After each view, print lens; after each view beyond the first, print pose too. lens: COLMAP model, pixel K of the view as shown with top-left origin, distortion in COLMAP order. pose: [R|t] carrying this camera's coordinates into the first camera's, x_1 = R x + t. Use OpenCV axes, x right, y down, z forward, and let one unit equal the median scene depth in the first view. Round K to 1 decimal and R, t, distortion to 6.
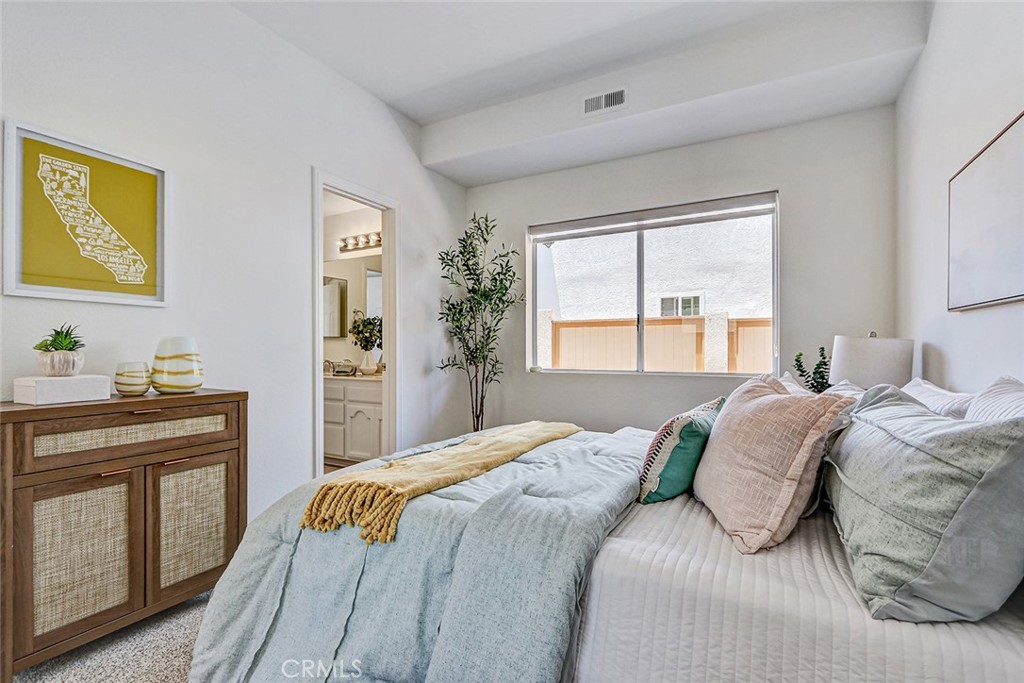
lens RADIAL K [[470.0, 0, 510.1], [0, 470.0, 345.4], [0, 0, 1]] dist [0.011056, 0.001635]
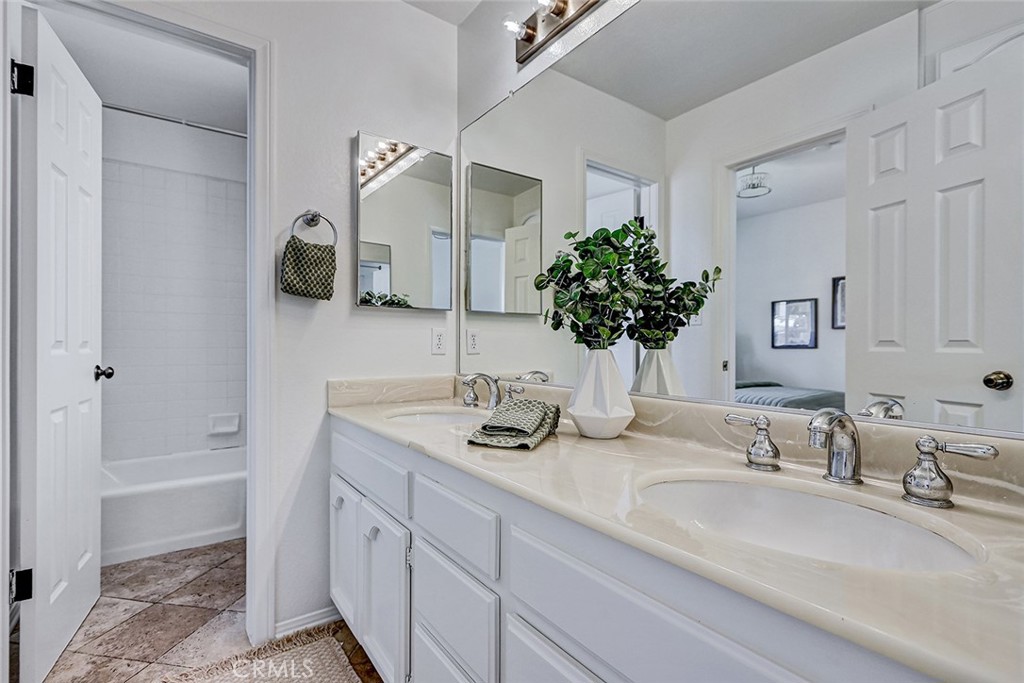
lens RADIAL K [[470.0, 0, 510.9], [0, 470.0, 343.1], [0, 0, 1]] dist [0.011056, 0.001635]
pose [[0.903806, 0.002049, -0.427938, -0.234840], [-0.000045, 0.999989, 0.004694, 0.007829], [0.427943, -0.004223, 0.903796, 0.740480]]
